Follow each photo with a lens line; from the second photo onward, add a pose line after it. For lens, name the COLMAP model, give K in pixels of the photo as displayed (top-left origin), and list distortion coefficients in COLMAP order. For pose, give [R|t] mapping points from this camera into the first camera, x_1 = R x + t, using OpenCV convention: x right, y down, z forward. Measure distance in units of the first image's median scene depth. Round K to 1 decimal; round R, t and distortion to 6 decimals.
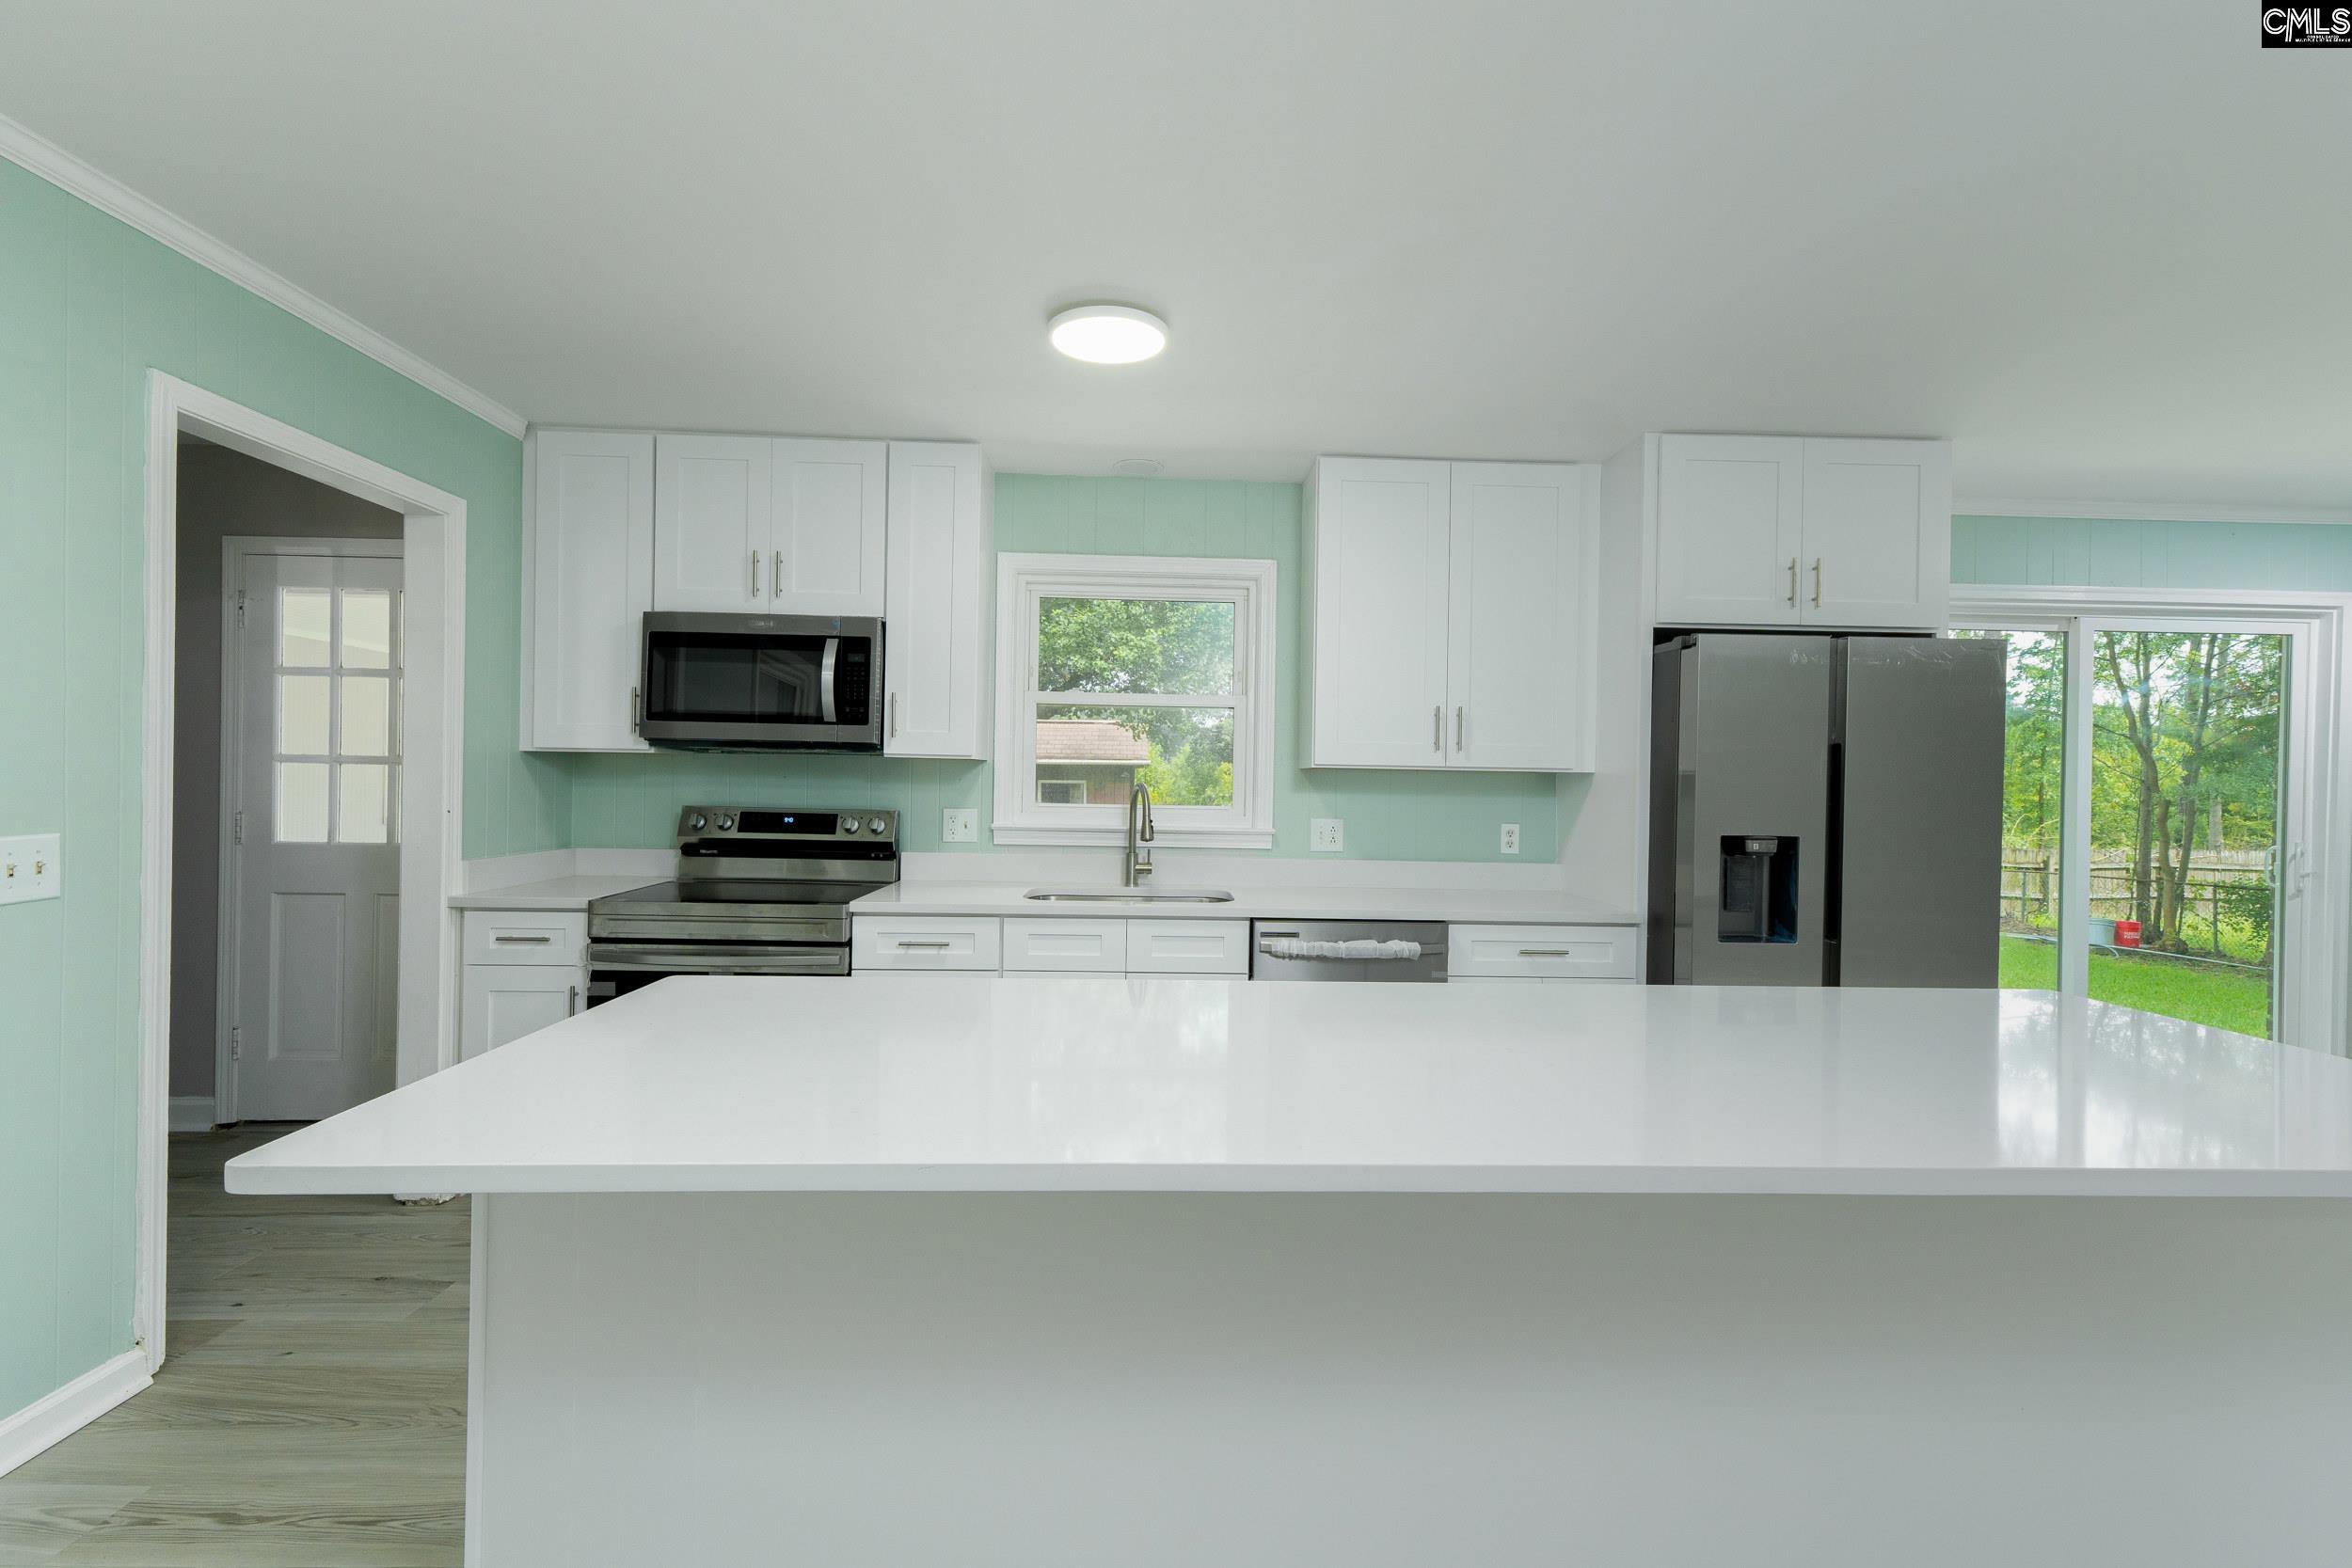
lens RADIAL K [[1056.8, 0, 1176.0], [0, 1056.8, 784.0], [0, 0, 1]] dist [-0.001502, -0.000976]
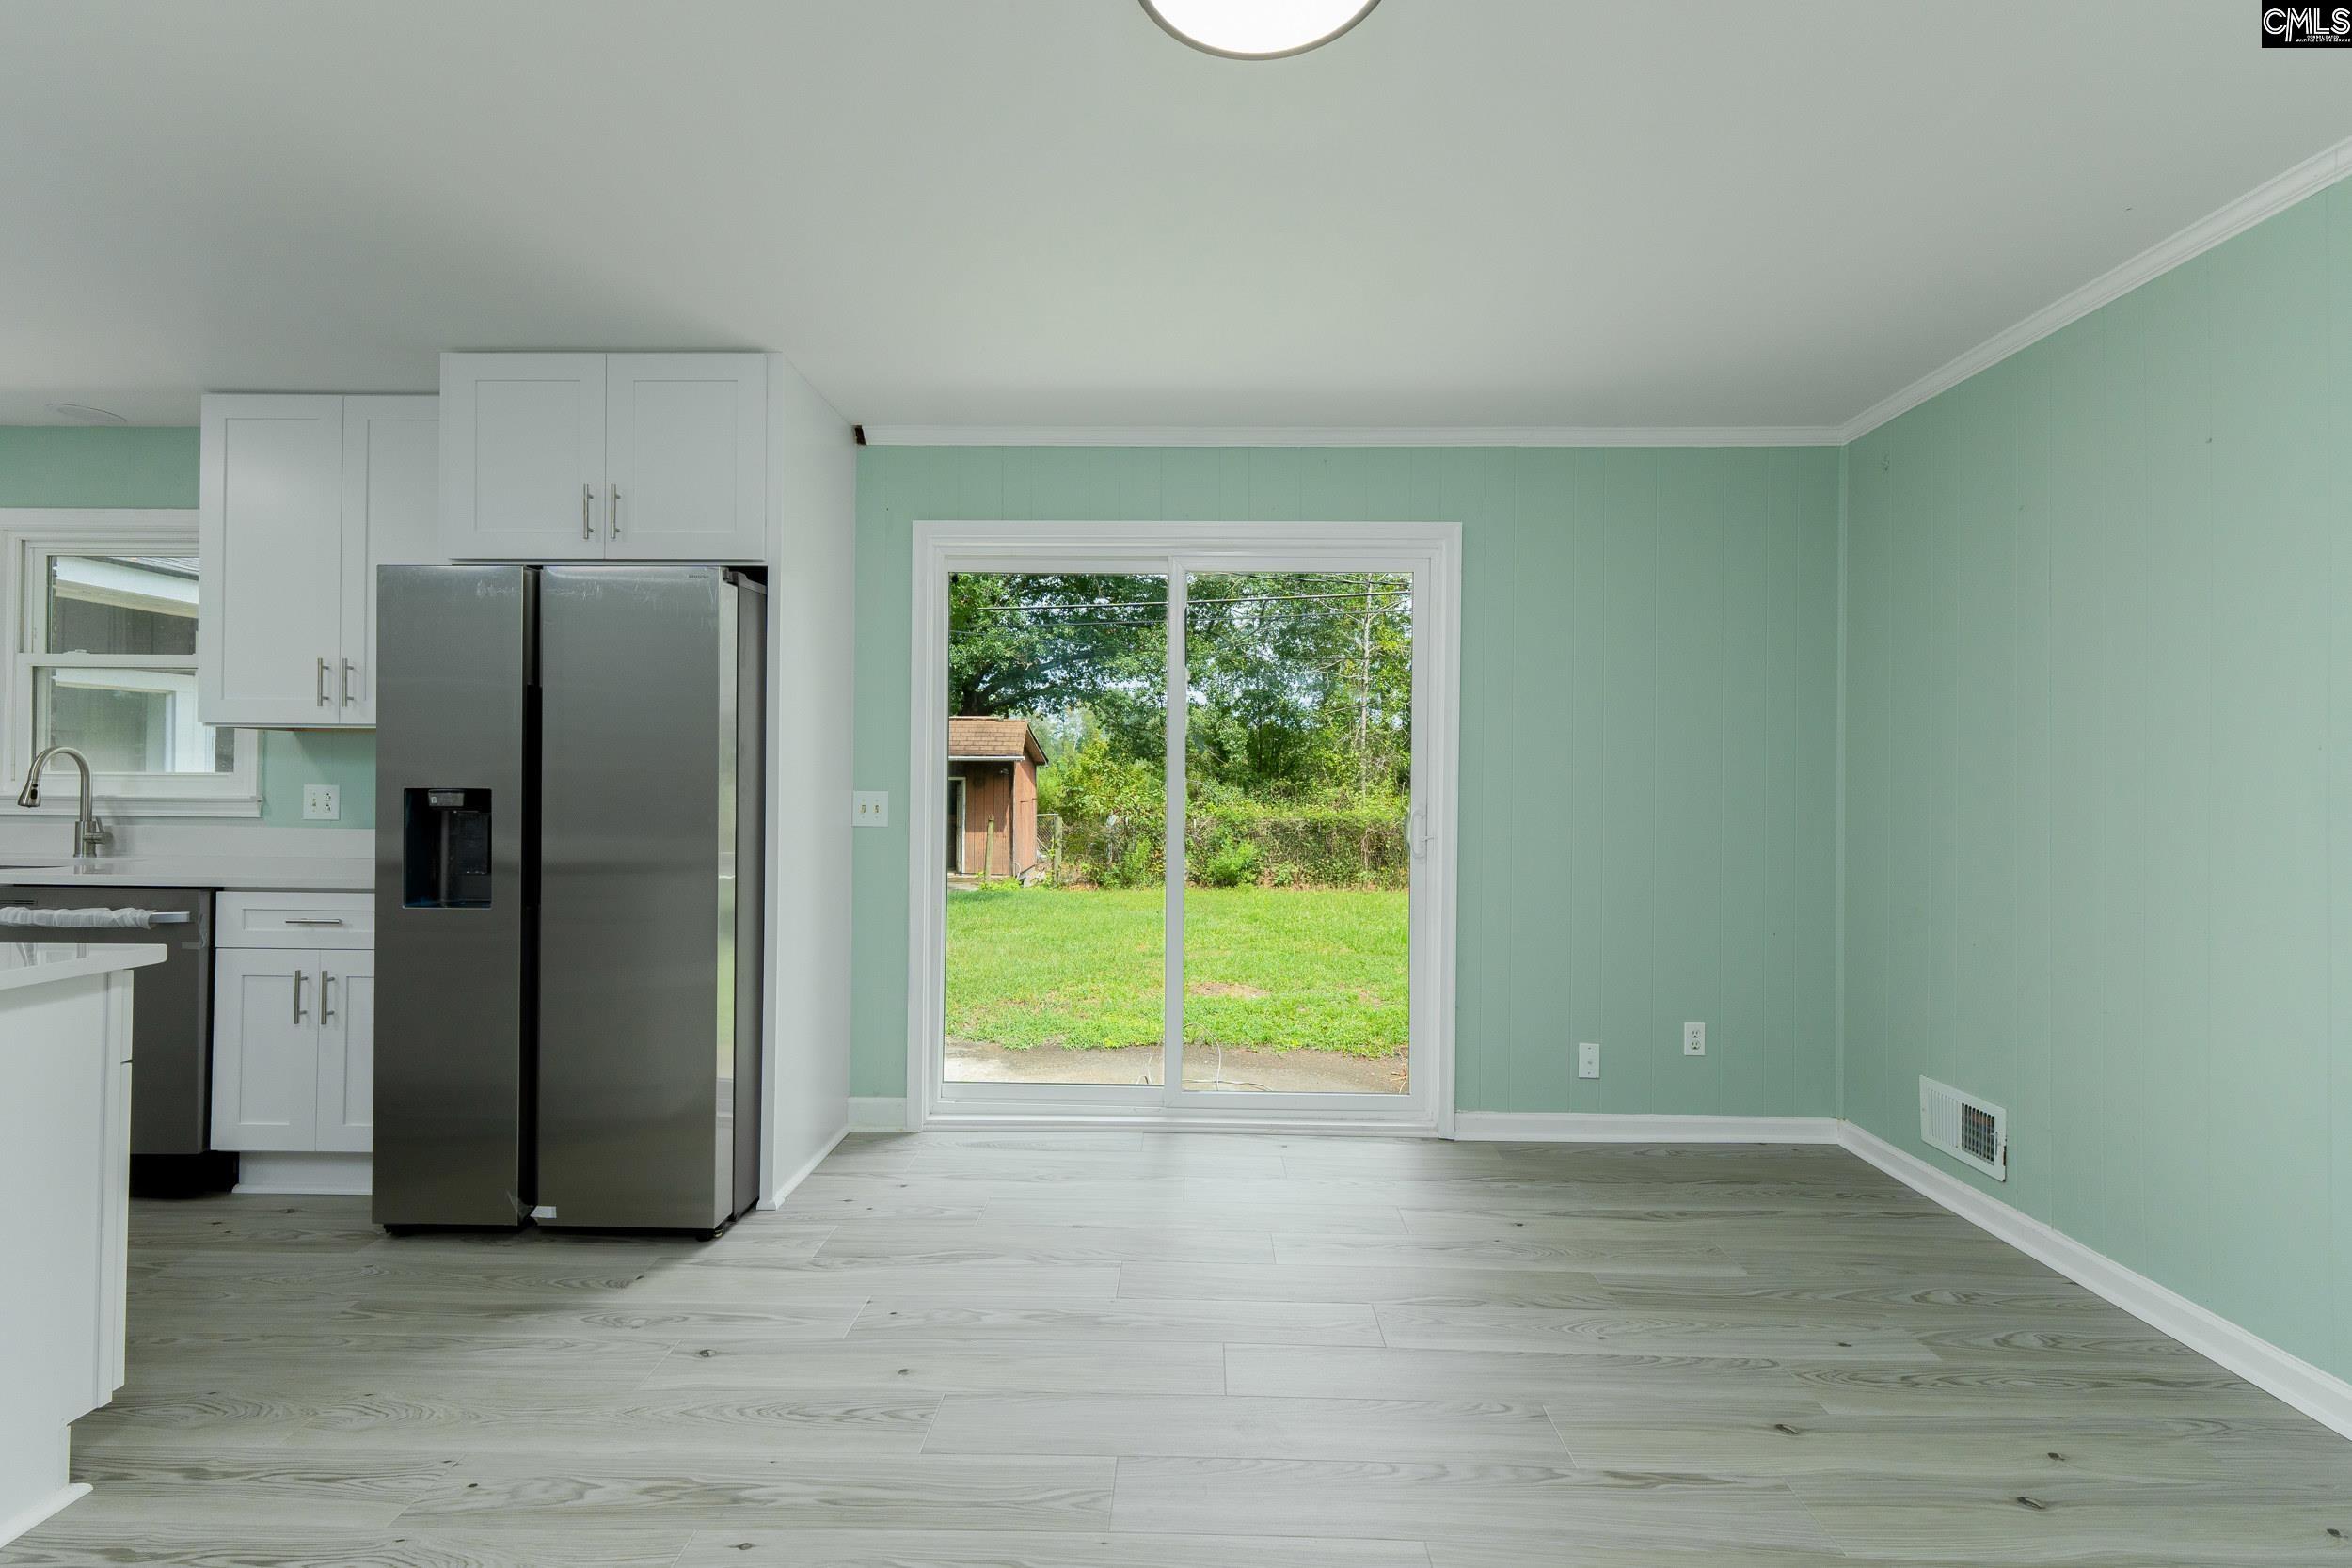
lens RADIAL K [[1006.3, 0, 1174.8], [0, 1006.3, 775.0], [0, 0, 1]] dist [0.000022, 0.000322]
pose [[0.998444, -0.012405, -0.054371, 1.043354], [0.011929, 0.999888, -0.009074, 0.045383], [0.054477, 0.008411, 0.998480, 0.154765]]
